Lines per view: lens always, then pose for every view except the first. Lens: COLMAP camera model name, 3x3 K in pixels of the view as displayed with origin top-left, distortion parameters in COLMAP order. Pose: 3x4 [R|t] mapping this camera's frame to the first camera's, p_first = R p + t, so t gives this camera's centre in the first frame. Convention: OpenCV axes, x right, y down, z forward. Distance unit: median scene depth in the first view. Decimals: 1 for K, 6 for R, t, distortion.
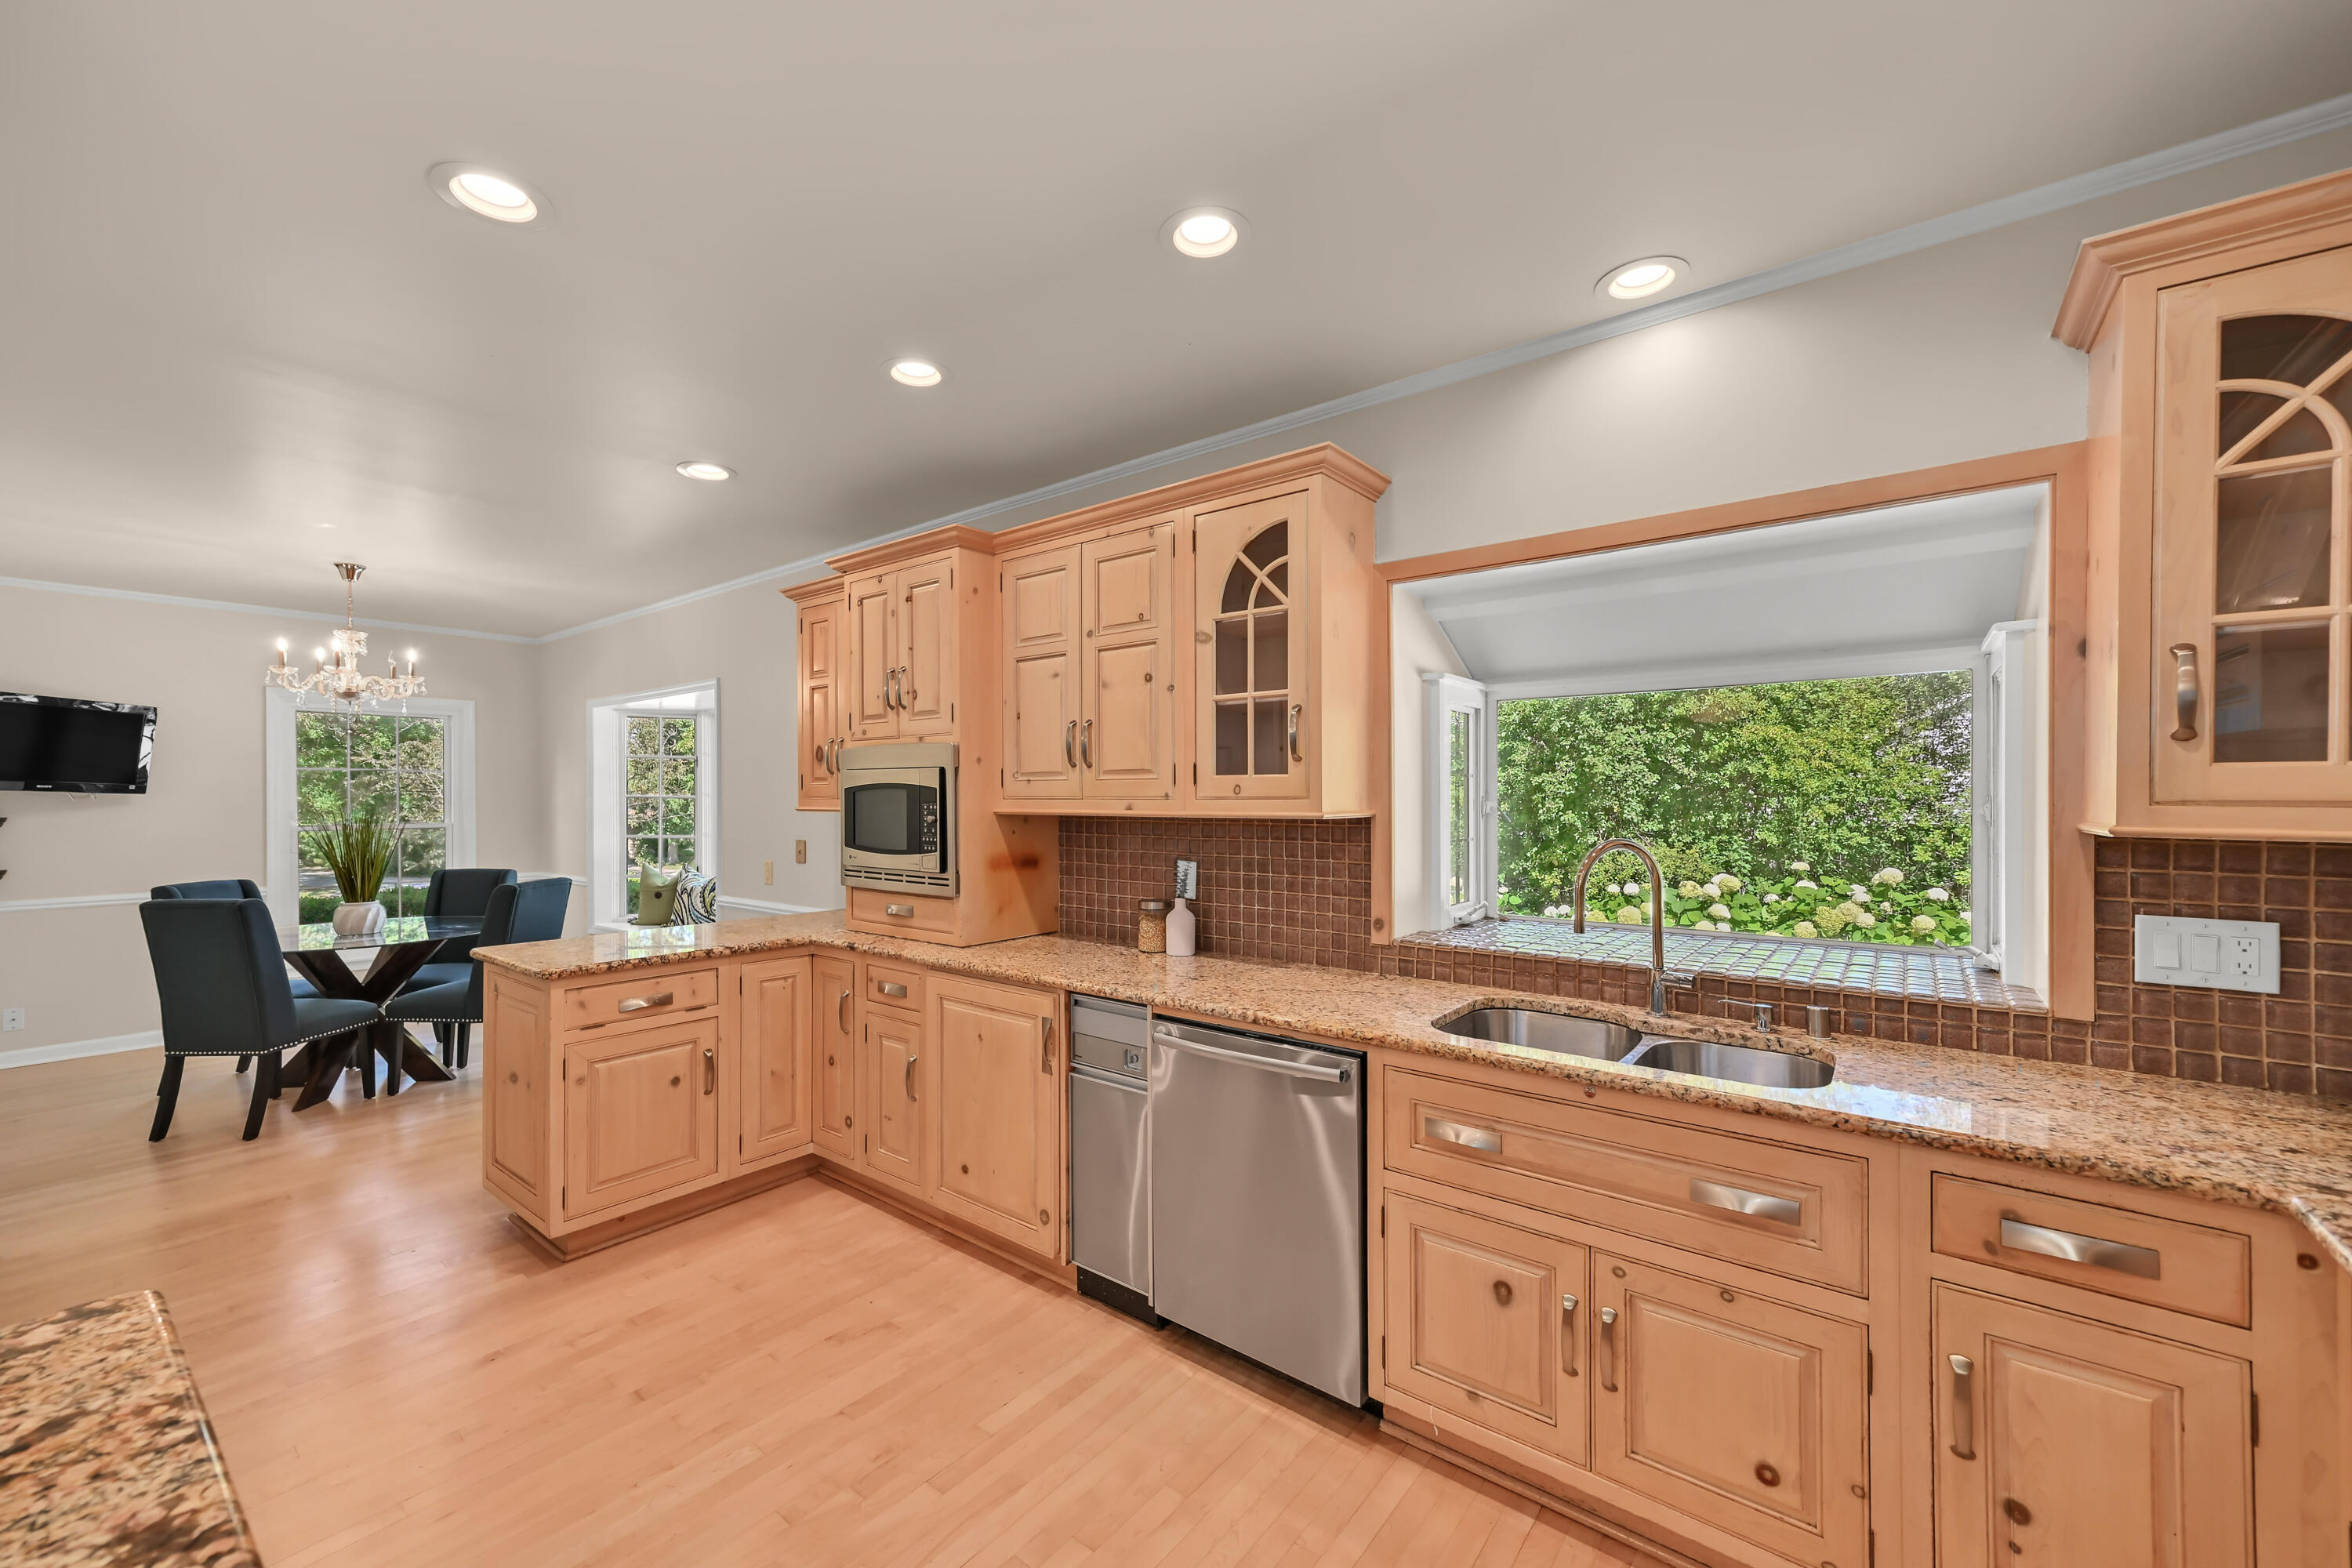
lens RADIAL K [[918.0, 0, 1179.0], [0, 918.0, 800.1], [0, 0, 1]] dist [0.009720, -0.000172]
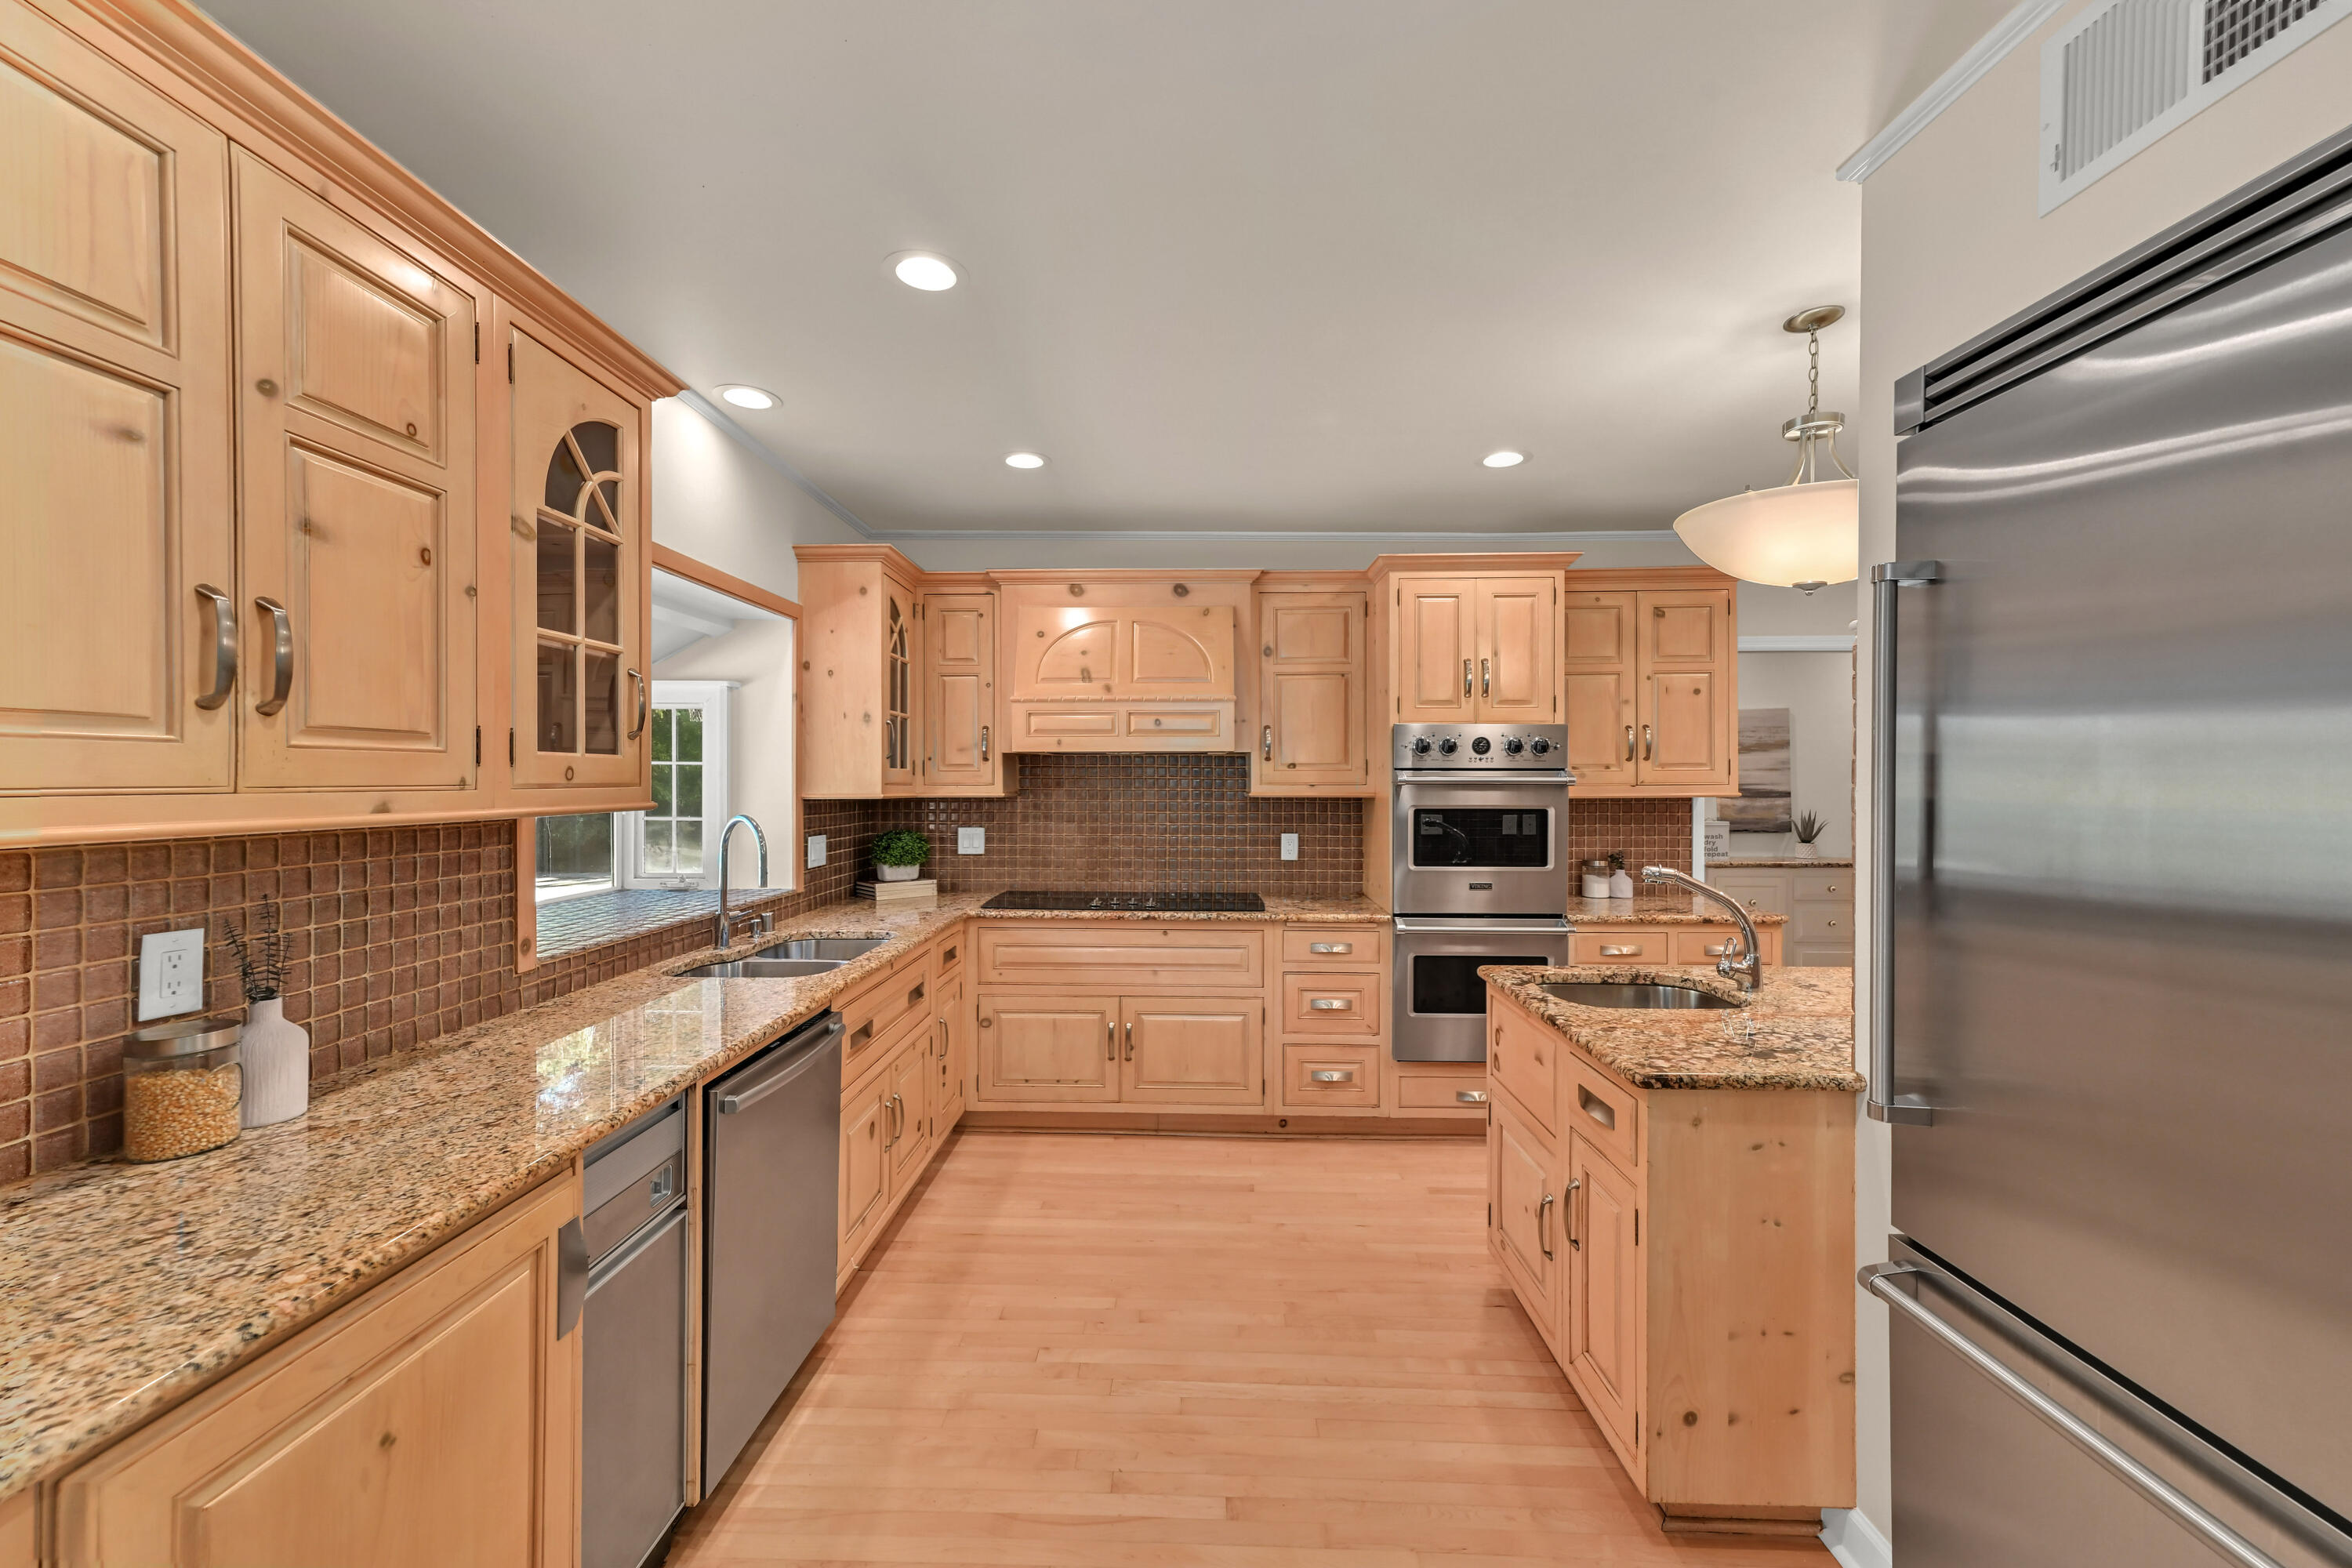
lens RADIAL K [[914.7, 0, 1177.5], [0, 914.7, 780.1], [0, 0, 1]] dist [0.011337, 0.000027]
pose [[-0.600264, -0.001307, 0.799801, -0.677004], [0.002782, 0.999989, 0.003722, -0.006923], [-0.799797, 0.004459, -0.600254, 0.933612]]
